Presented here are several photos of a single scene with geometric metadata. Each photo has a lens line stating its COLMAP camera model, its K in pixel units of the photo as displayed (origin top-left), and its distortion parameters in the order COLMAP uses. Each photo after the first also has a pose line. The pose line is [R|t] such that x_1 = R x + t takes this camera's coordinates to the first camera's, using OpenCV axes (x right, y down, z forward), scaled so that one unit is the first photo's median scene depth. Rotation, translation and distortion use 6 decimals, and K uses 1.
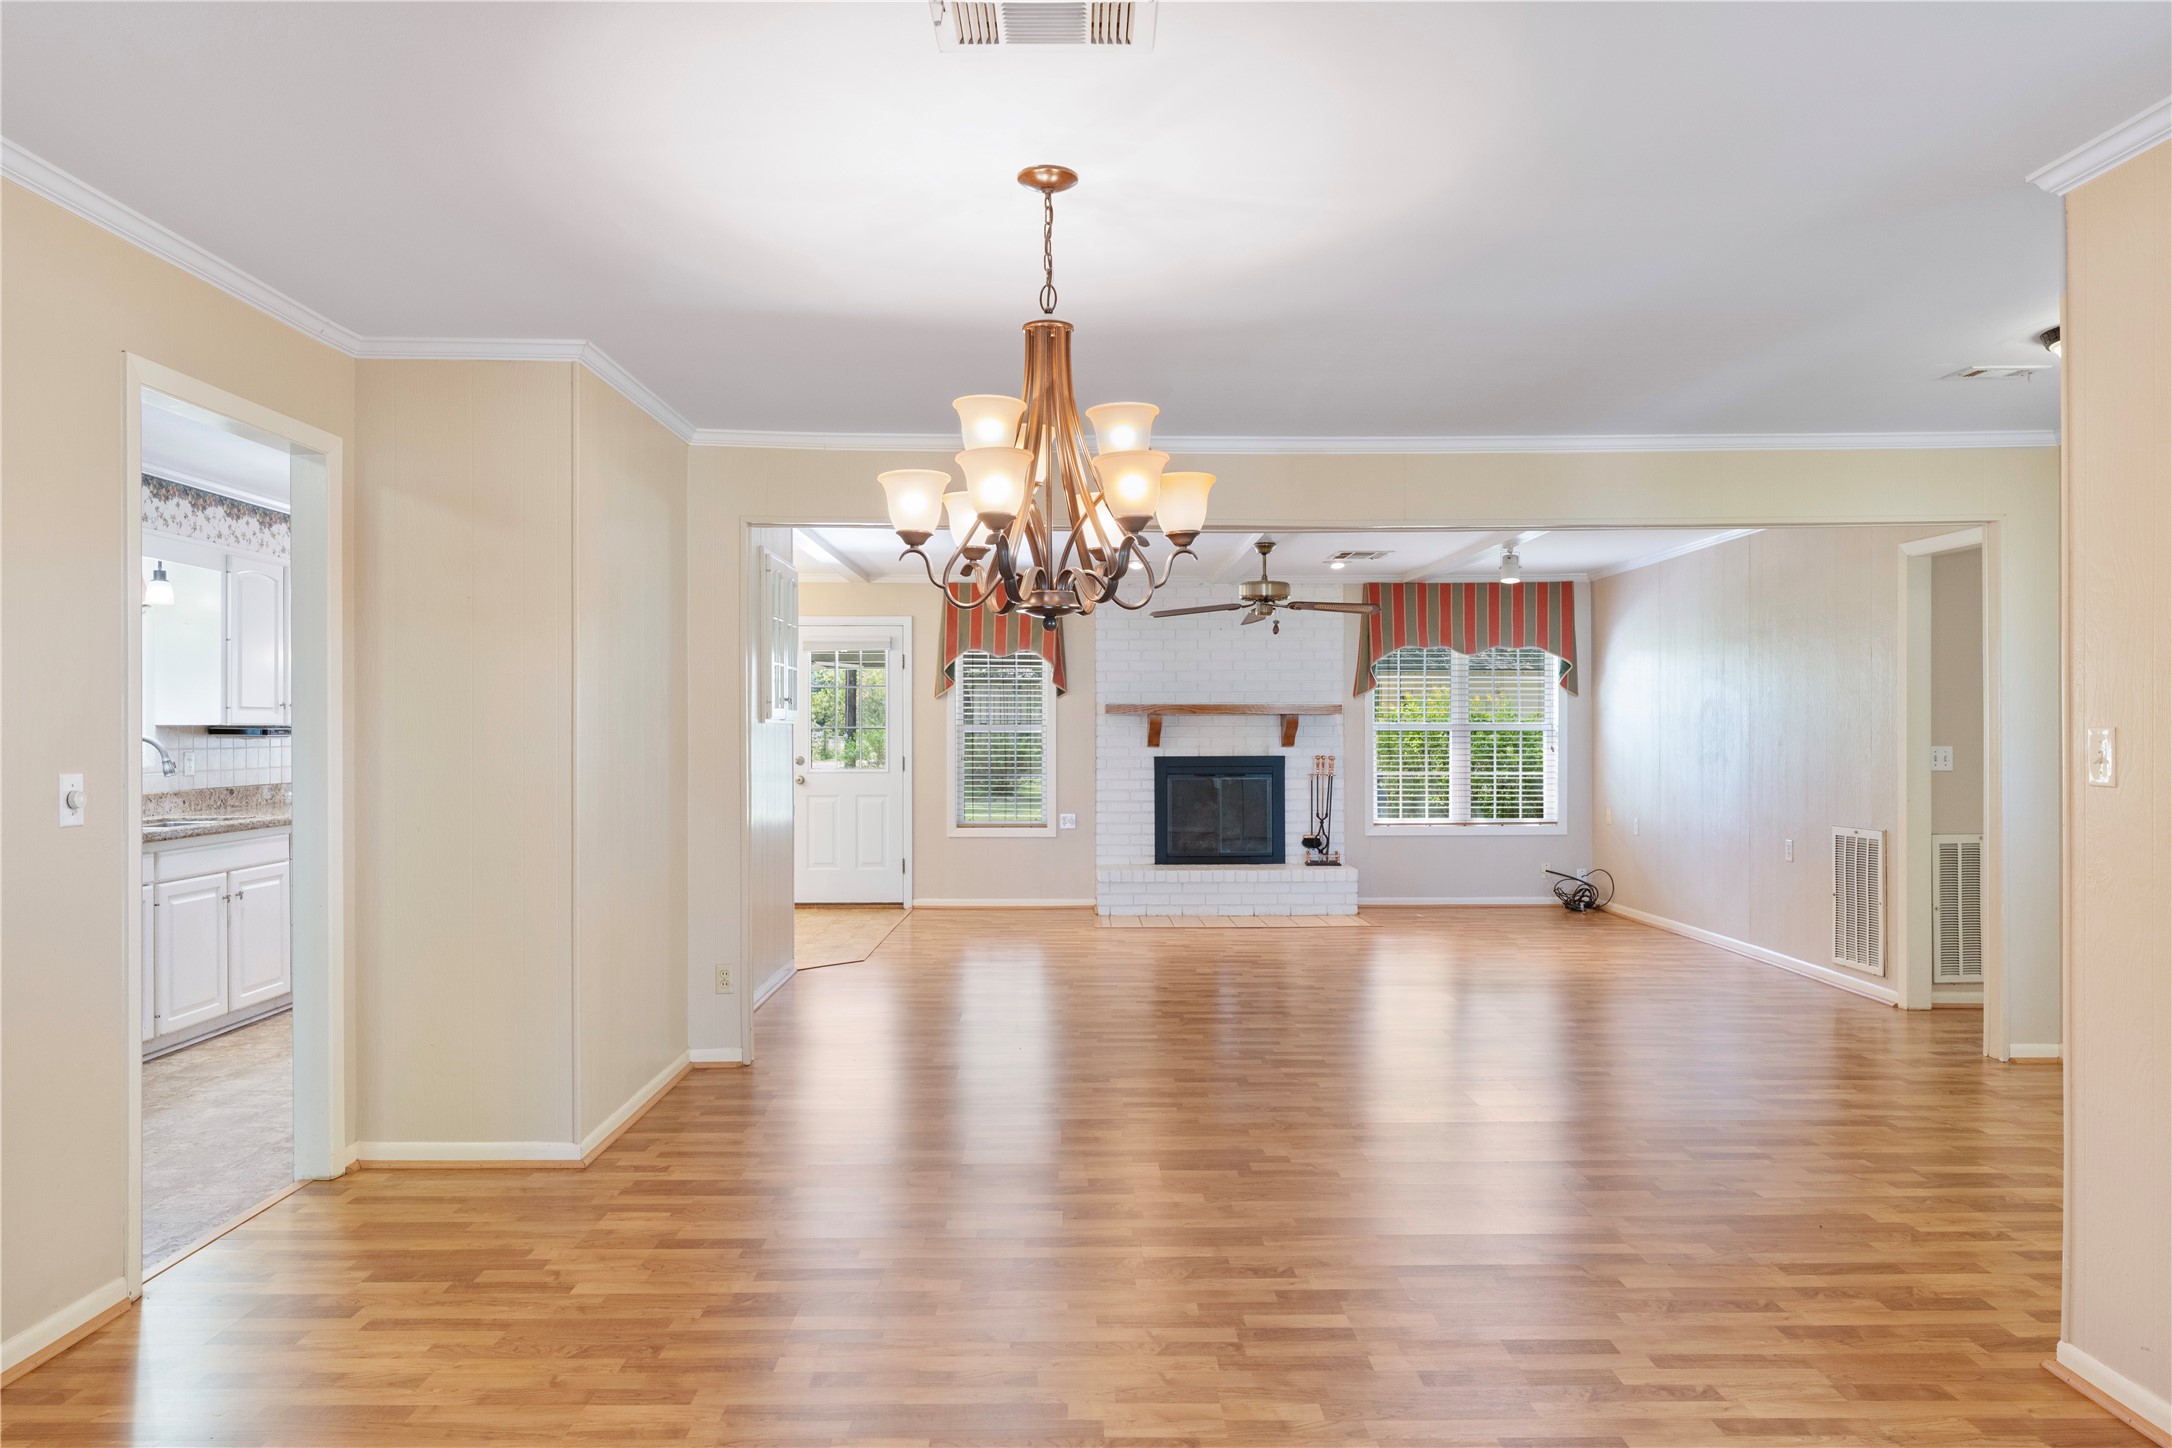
lens RADIAL K [[1431.2, 0, 1095.8], [0, 1431.2, 724.5], [0, 0, 1]] dist [0.001754, -0.000263]
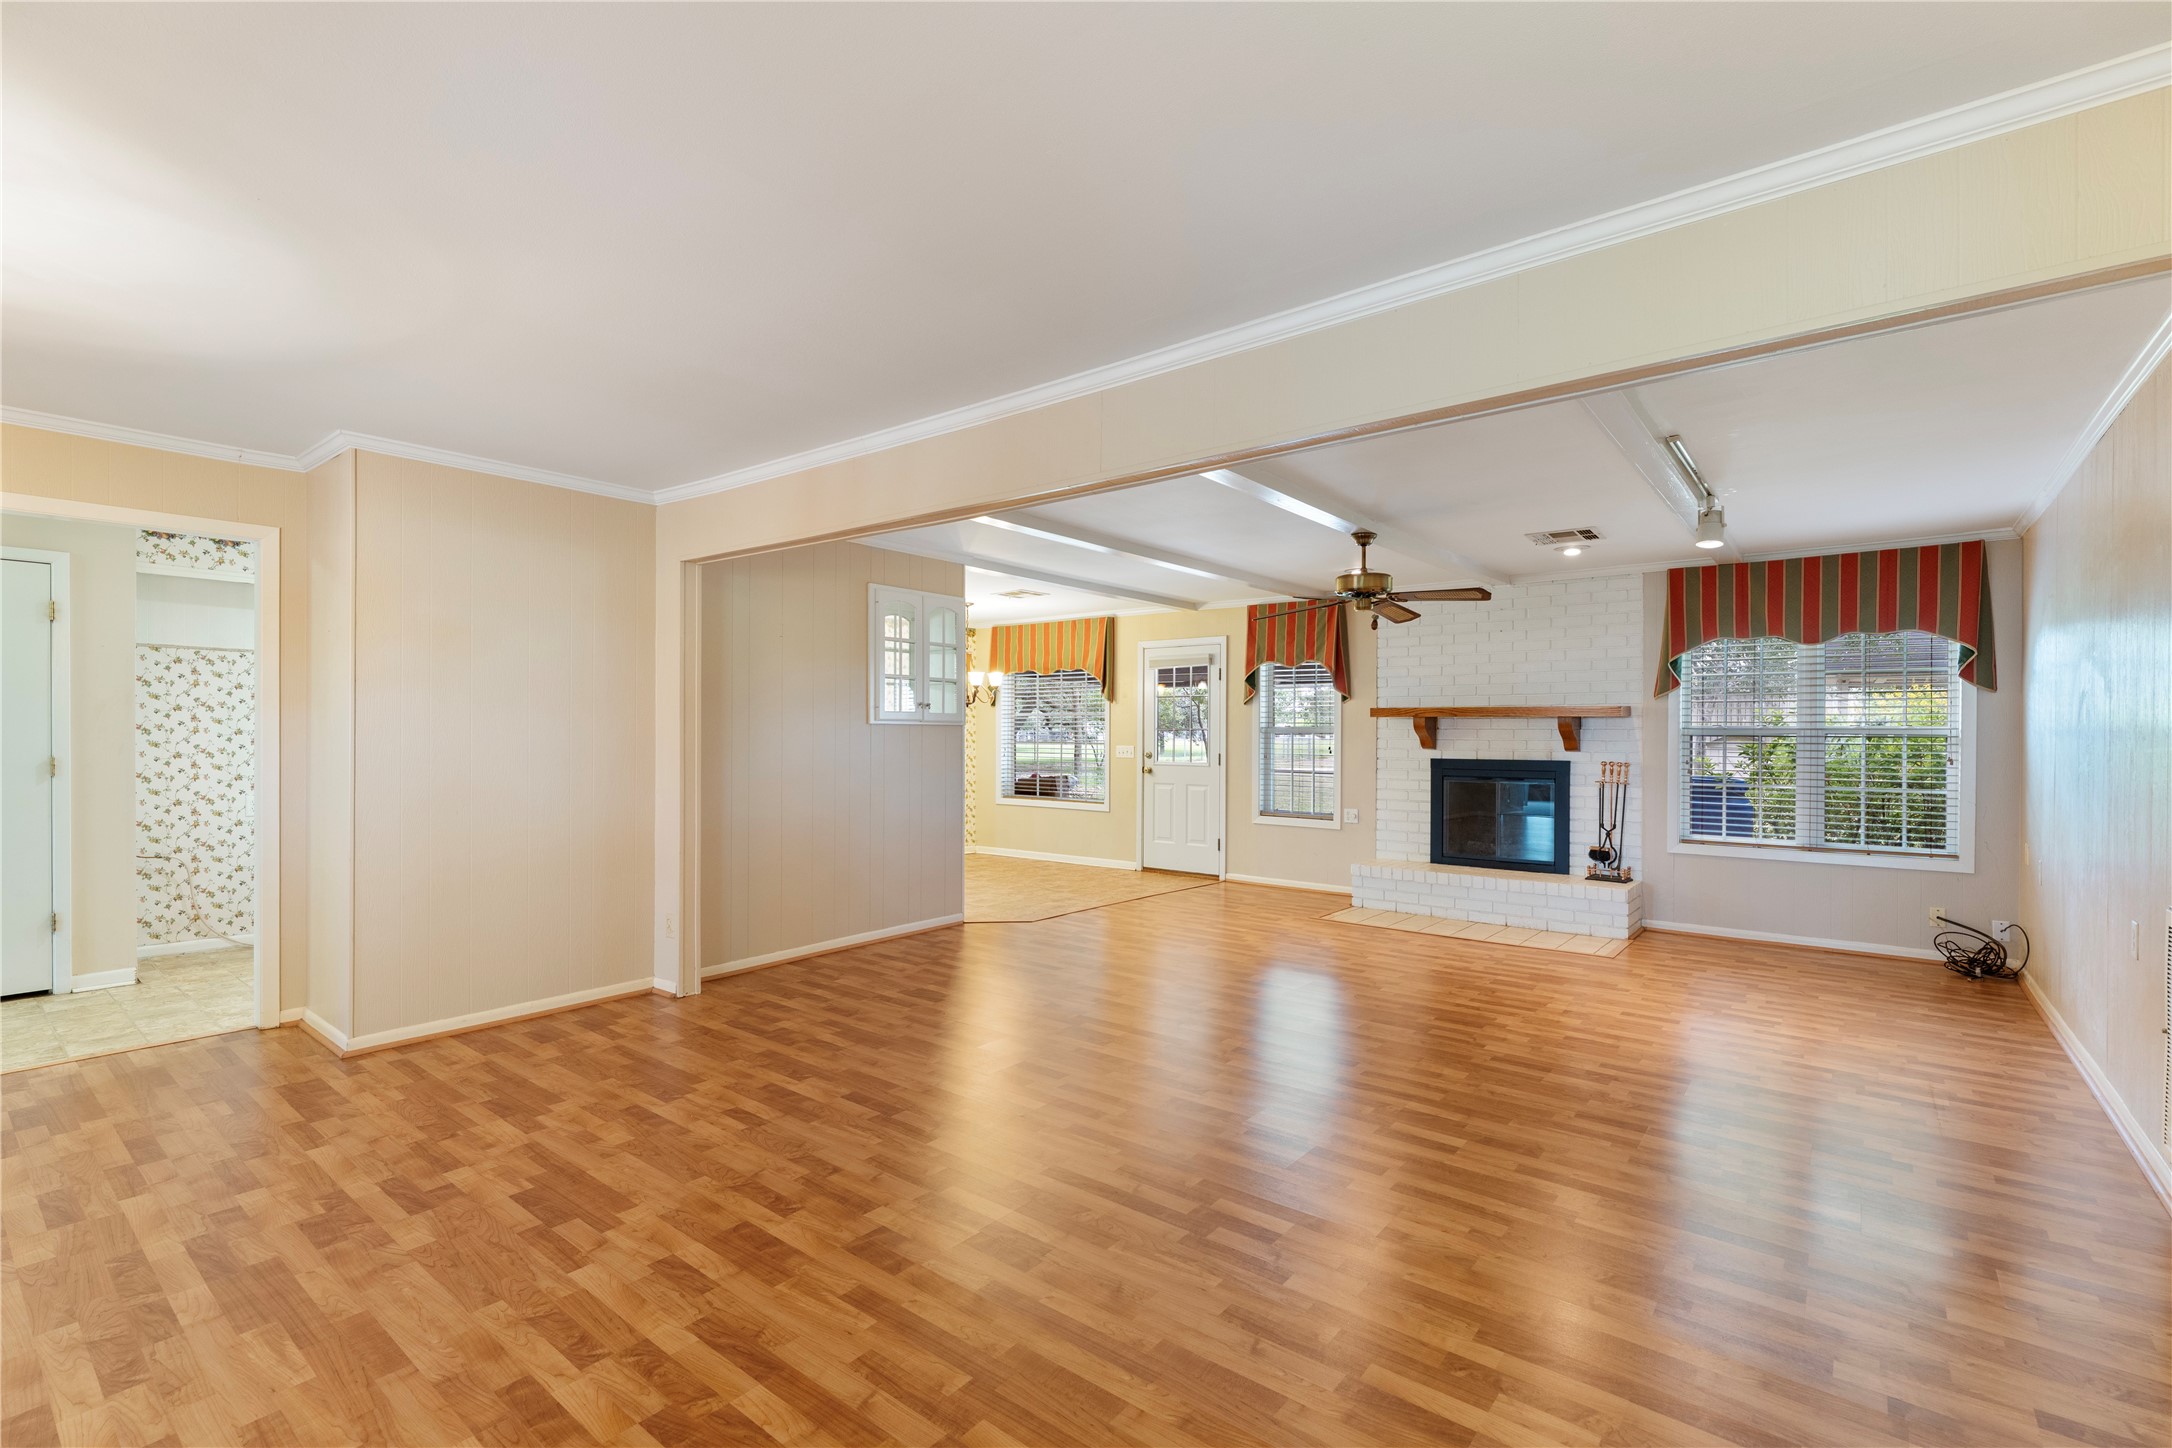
lens RADIAL K [[973.9, 0, 1078.8], [0, 973.9, 723.8], [0, 0, 1]] dist [-0.000009, -0.000599]
pose [[0.770201, 0.000669, -0.637800, 0.293781], [-0.004571, 0.999980, -0.004472, 0.001800], [0.637784, 0.006360, 0.770189, 0.297847]]
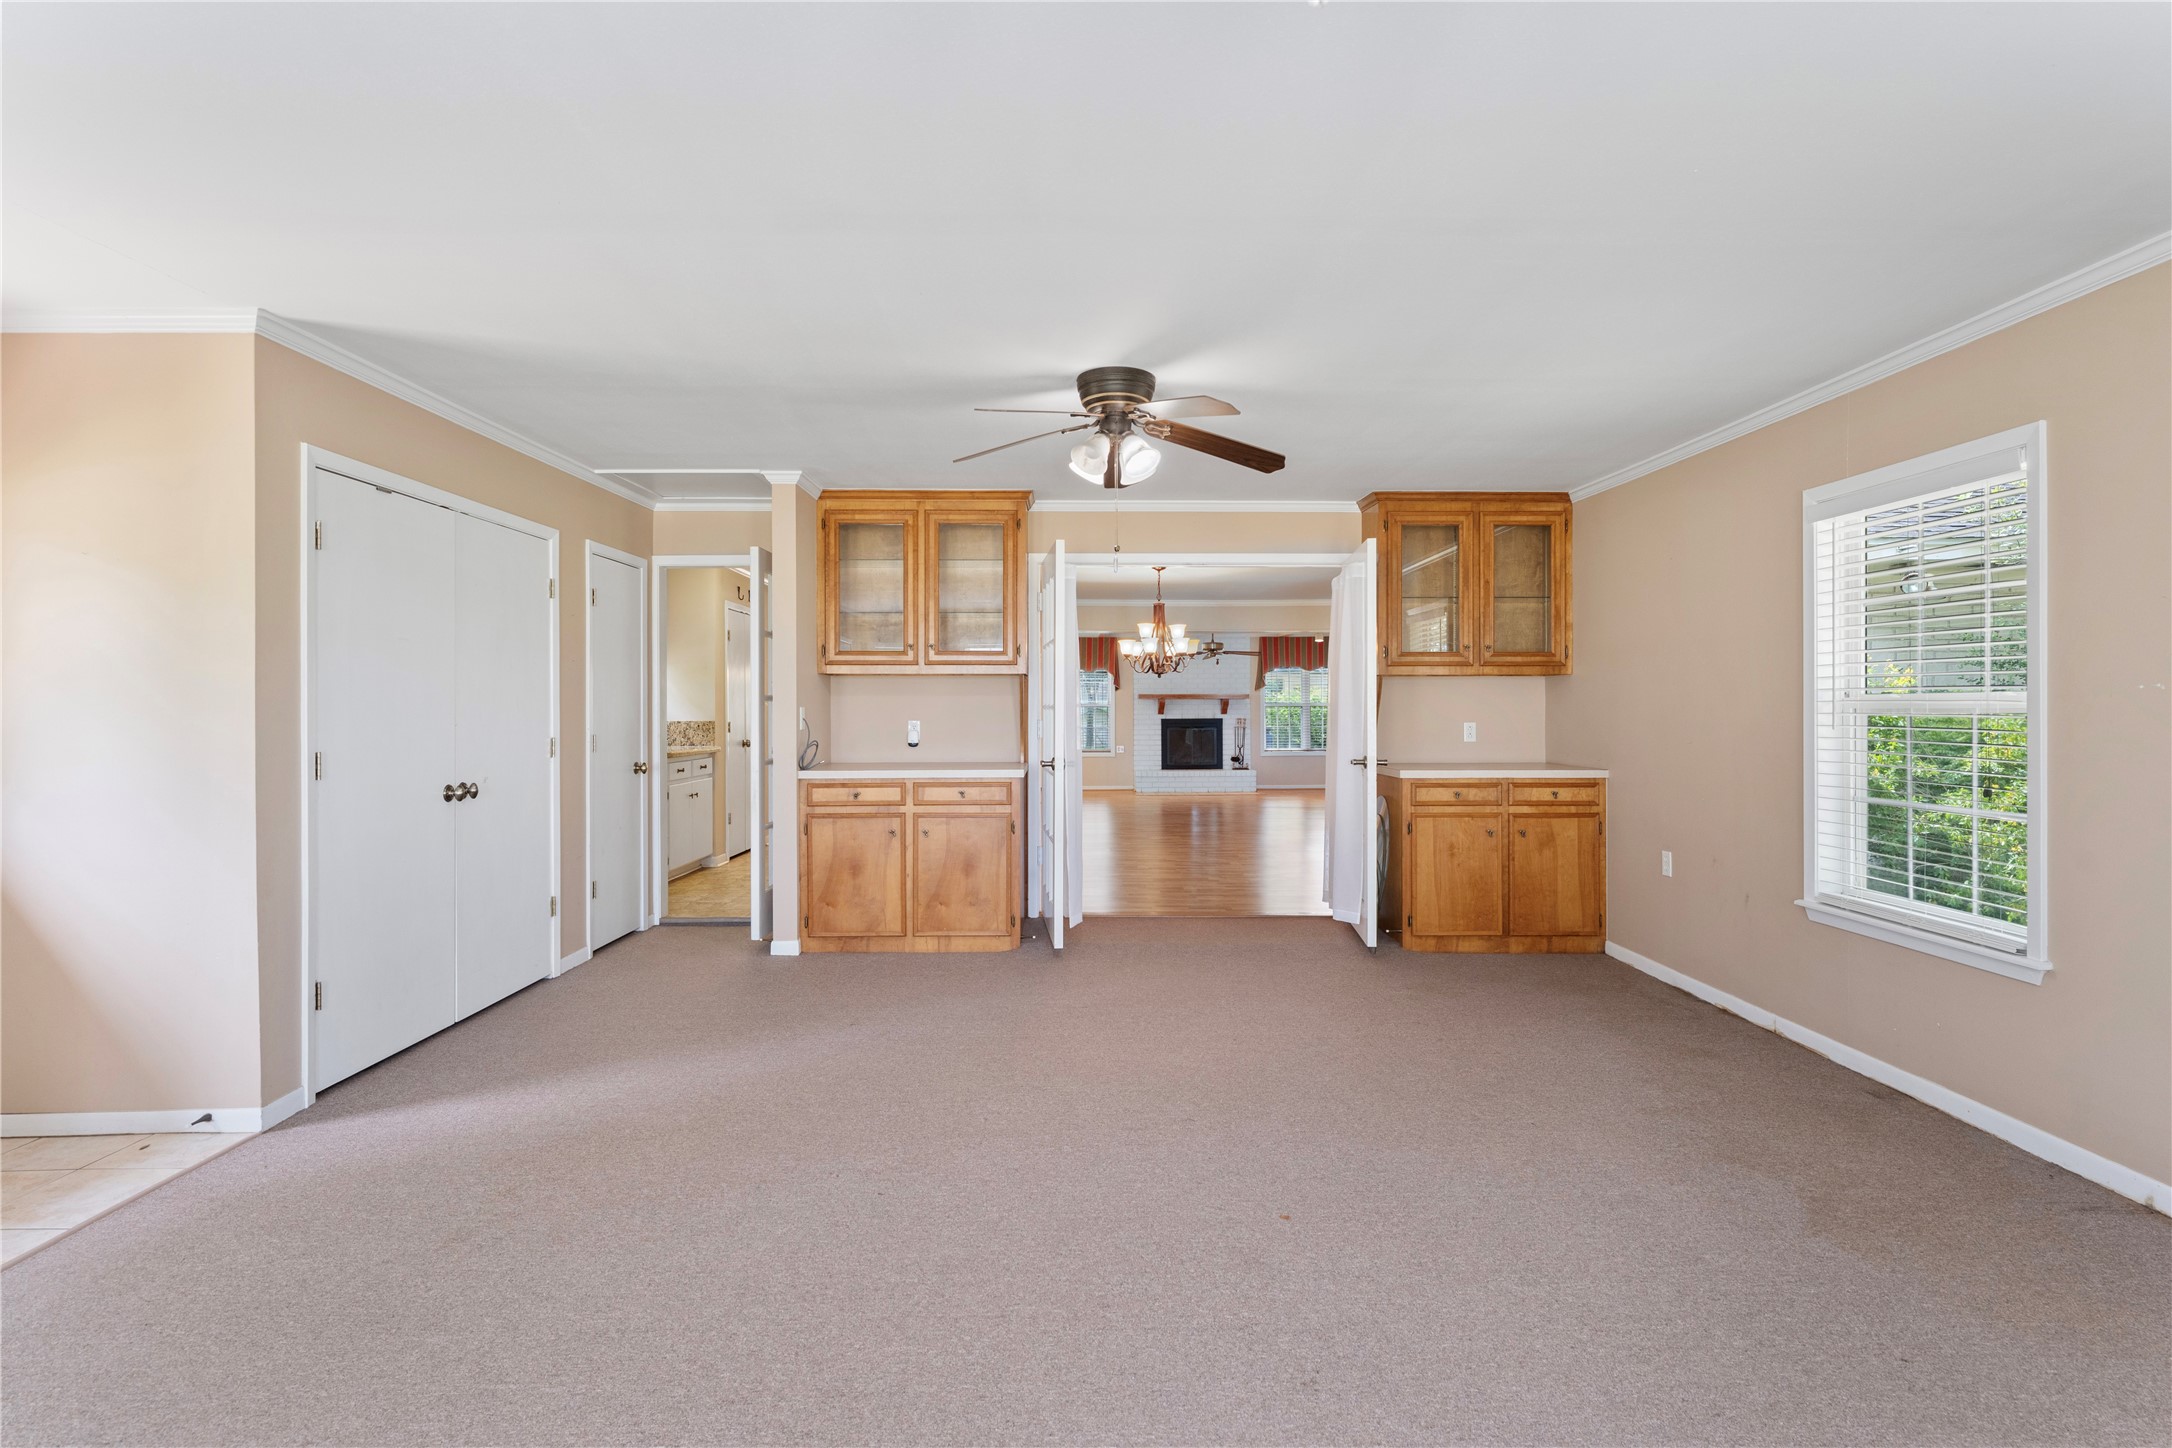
lens RADIAL K [[1046.6, 0, 1076.9], [0, 1046.6, 721.6], [0, 0, 1]] dist [0.001026, 0.000004]
pose [[0.999900, -0.002591, -0.013894, -0.063010], [0.002772, 0.999911, 0.013035, 0.005800], [0.013859, -0.013072, 0.999819, -0.559063]]
